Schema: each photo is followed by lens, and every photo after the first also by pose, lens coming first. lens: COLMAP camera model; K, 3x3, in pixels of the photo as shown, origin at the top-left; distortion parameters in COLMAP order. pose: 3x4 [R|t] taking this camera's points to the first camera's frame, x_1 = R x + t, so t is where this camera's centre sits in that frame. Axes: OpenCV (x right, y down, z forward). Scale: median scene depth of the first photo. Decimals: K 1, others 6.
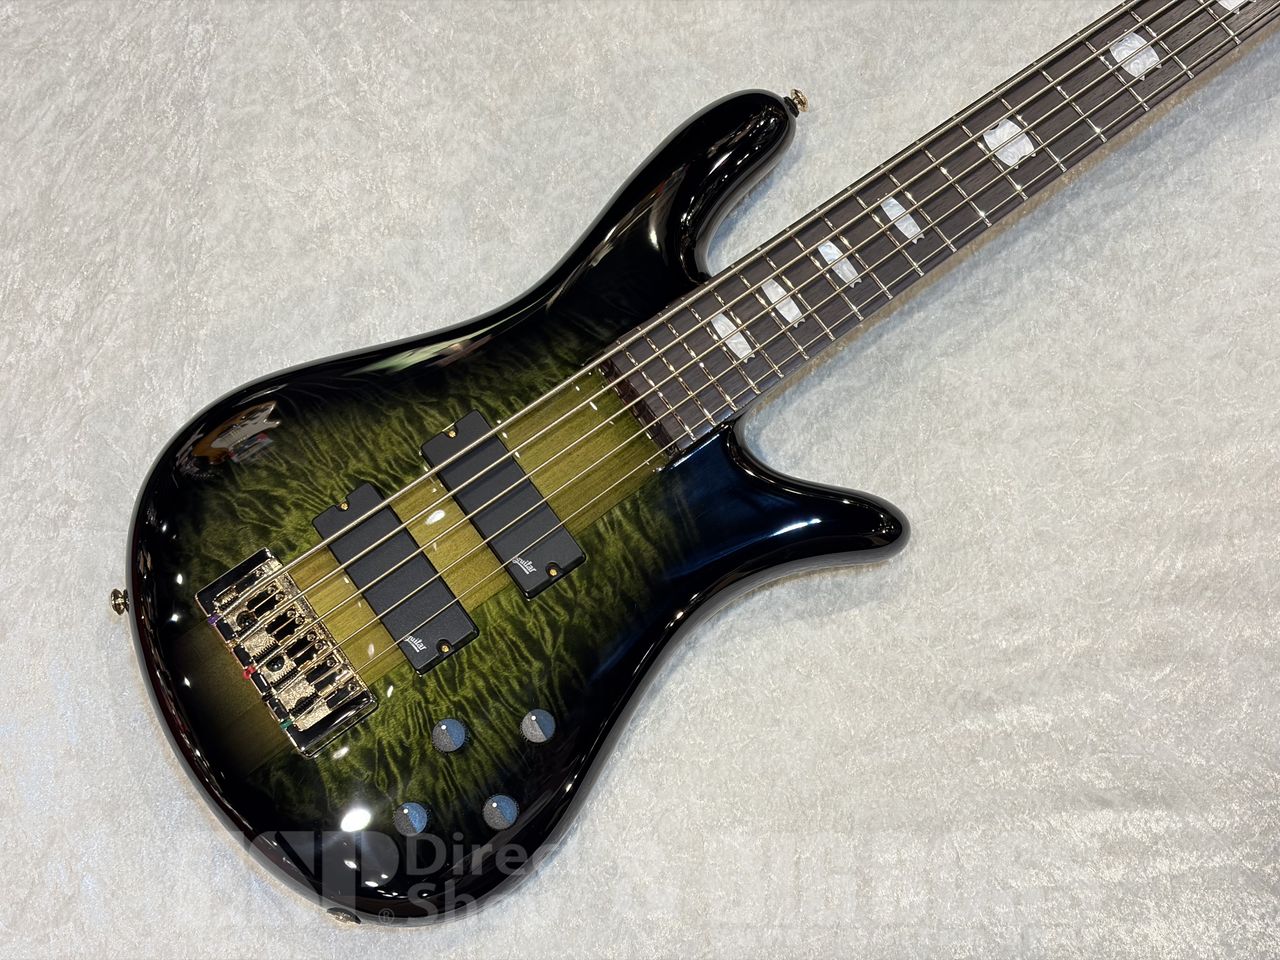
lens RADIAL K [[1934.1, 0, 647.4], [0, 1934.1, 488.5], [0, 0, 1]] dist [0.272162, -1.119975]
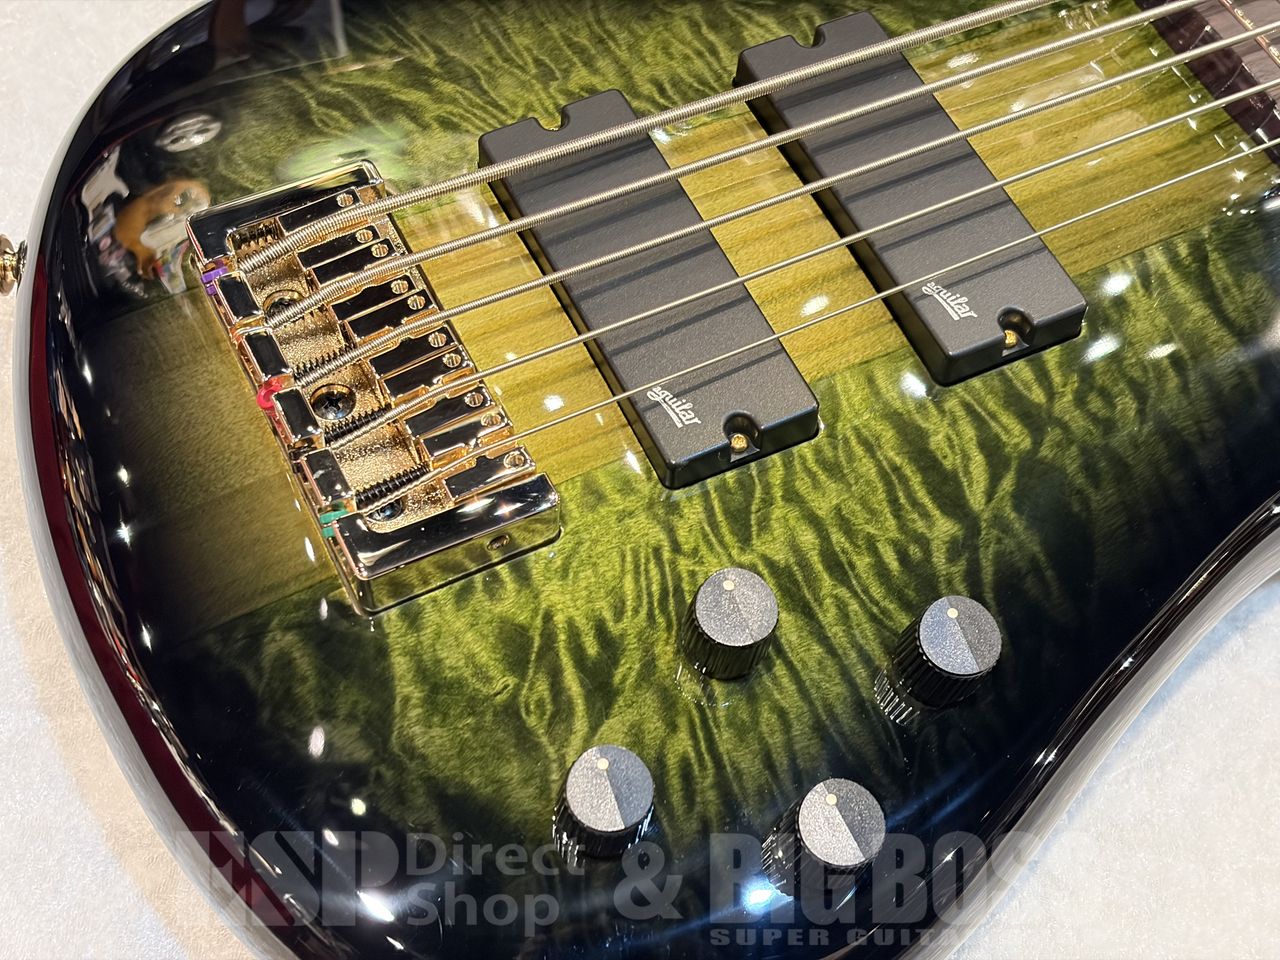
lens RADIAL K [[1931.1, 0, 640.0], [0, 1931.1, 480.0], [0, 0, 1]] dist [0.252321, -1.035704]
pose [[0.979703, 0.200429, 0.003221, -0.119449], [-0.193024, 0.947598, -0.254557, 0.192033], [-0.054073, 0.248769, 0.967052, 0.575089]]
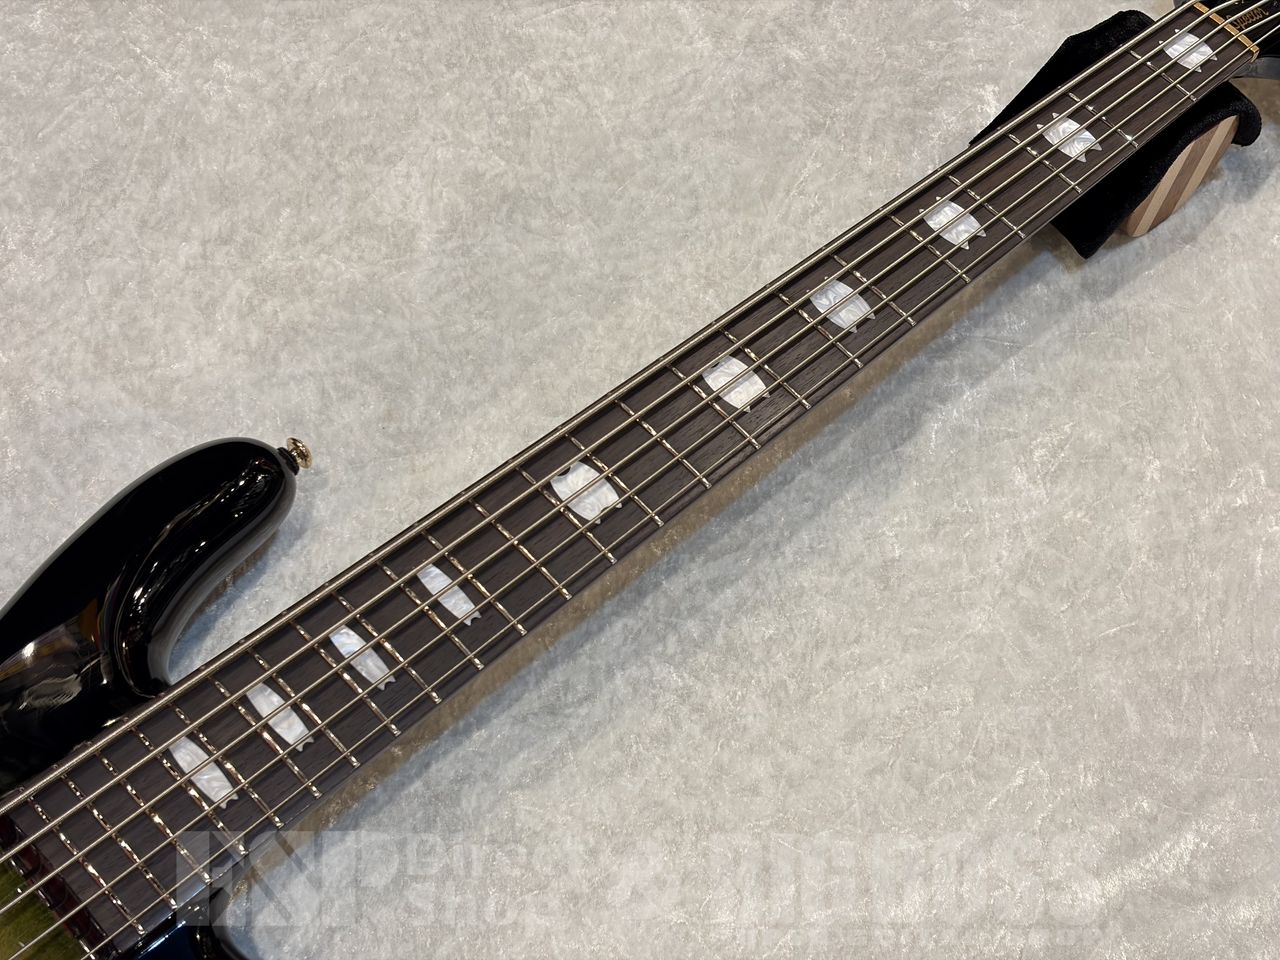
lens RADIAL K [[1931.1, 0, 640.0], [0, 1931.1, 480.0], [0, 0, 1]] dist [0.252321, -1.035704]
pose [[0.973945, -0.019395, 0.225953, 0.039990], [0.078985, 0.962965, -0.257797, 0.010172], [-0.212585, 0.268927, 0.939407, 0.310857]]
